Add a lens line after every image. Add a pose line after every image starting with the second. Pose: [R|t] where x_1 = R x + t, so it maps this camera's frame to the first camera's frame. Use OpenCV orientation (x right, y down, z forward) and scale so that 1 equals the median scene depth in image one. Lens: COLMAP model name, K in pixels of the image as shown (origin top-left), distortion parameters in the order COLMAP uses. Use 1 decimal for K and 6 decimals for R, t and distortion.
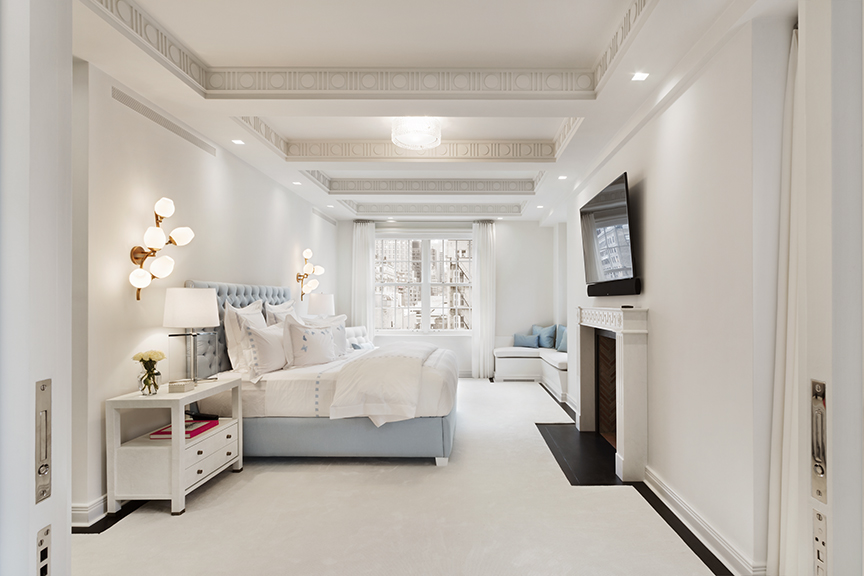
lens RADIAL K [[411.8, 0, 432.0], [0, 411.8, 288.0], [0, 0, 1]] dist [-0.001219, -0.000163]
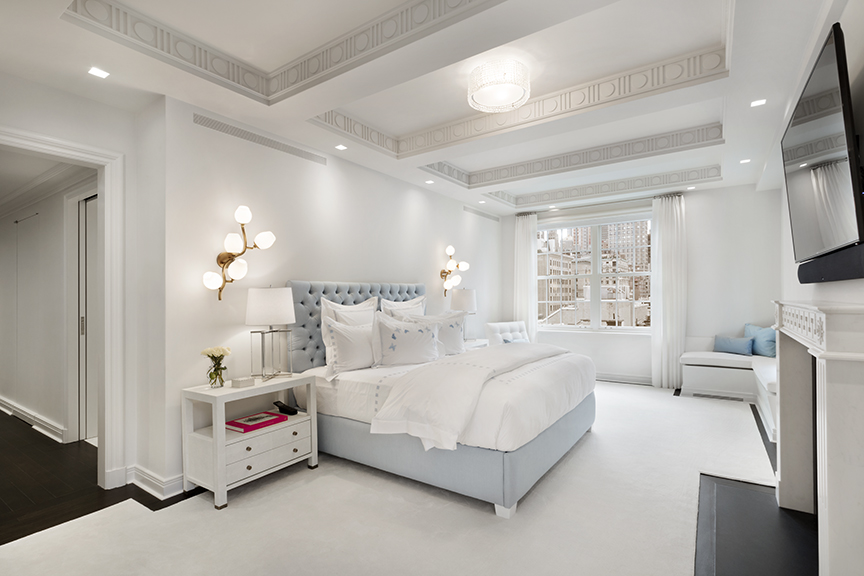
lens RADIAL K [[375.4, 0, 432.0], [0, 375.4, 288.0], [0, 0, 1]] dist [0.001816, -0.000304]
pose [[0.866906, -0.026819, -0.497750, 0.211686], [0.033219, 0.999440, 0.004004, 0.008519], [0.497364, -0.020006, 0.867311, 0.294929]]
